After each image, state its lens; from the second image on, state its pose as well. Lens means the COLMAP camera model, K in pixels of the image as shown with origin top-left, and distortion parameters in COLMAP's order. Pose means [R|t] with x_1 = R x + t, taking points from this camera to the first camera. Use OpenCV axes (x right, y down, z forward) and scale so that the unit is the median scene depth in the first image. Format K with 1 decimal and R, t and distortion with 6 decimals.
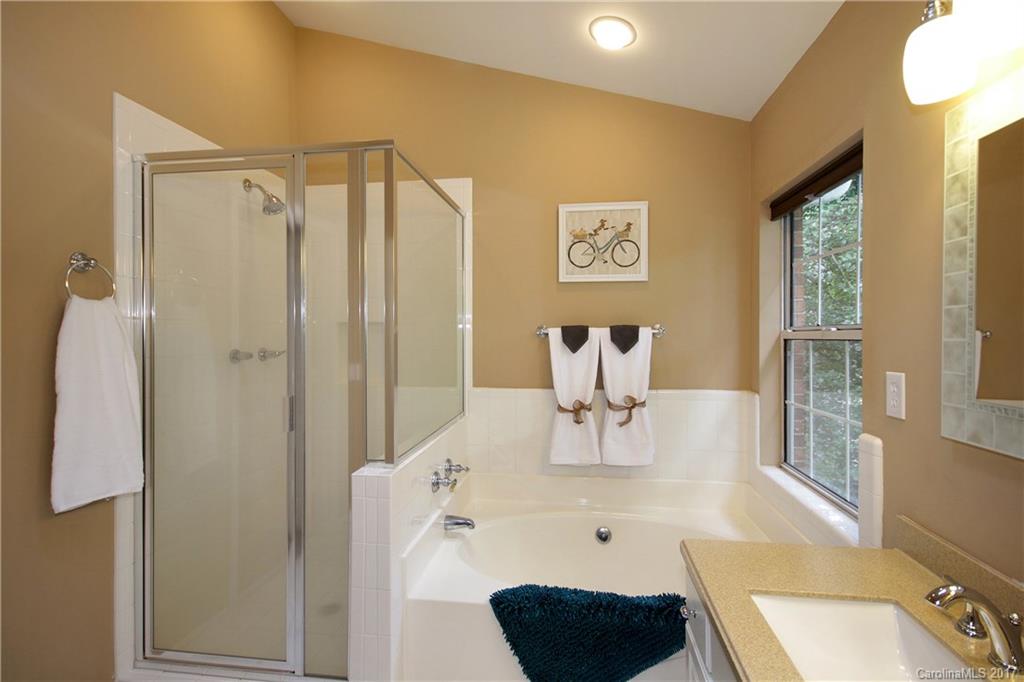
lens RADIAL K [[496.7, 0, 512.0], [0, 496.7, 341.0], [0, 0, 1]] dist [0.000733, 0.000153]
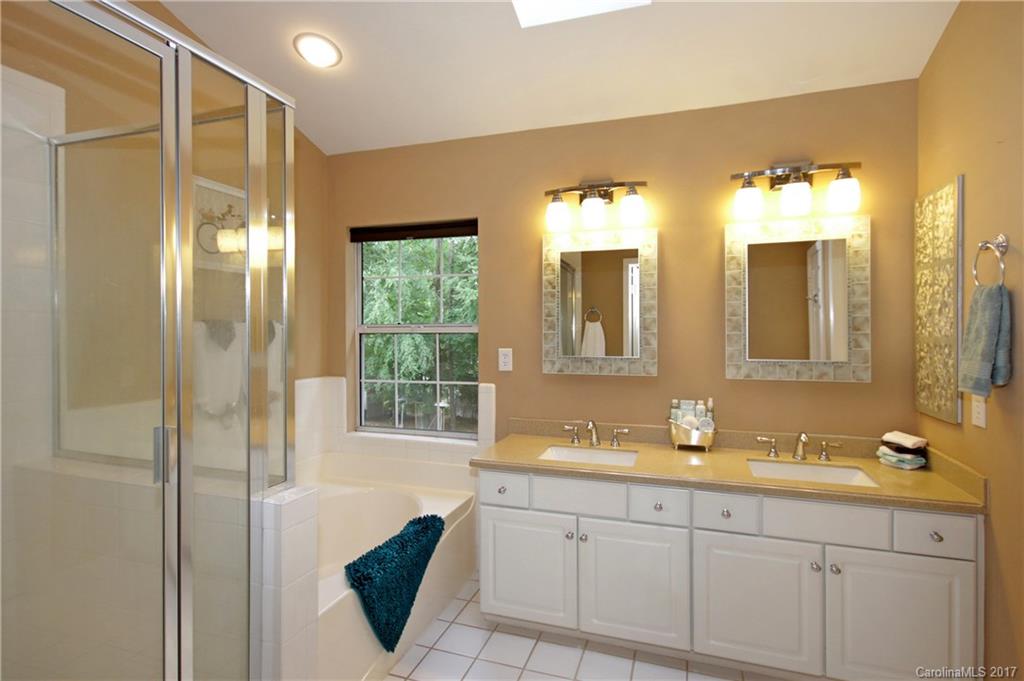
lens RADIAL K [[491.8, 0, 551.6], [0, 491.8, 329.1], [0, 0, 1]] dist [-0.000981, 0.000024]
pose [[0.154224, 0.003375, 0.988030, -1.107501], [0.012449, 0.999908, -0.005359, -0.002097], [-0.987957, 0.013126, 0.154168, 0.479394]]
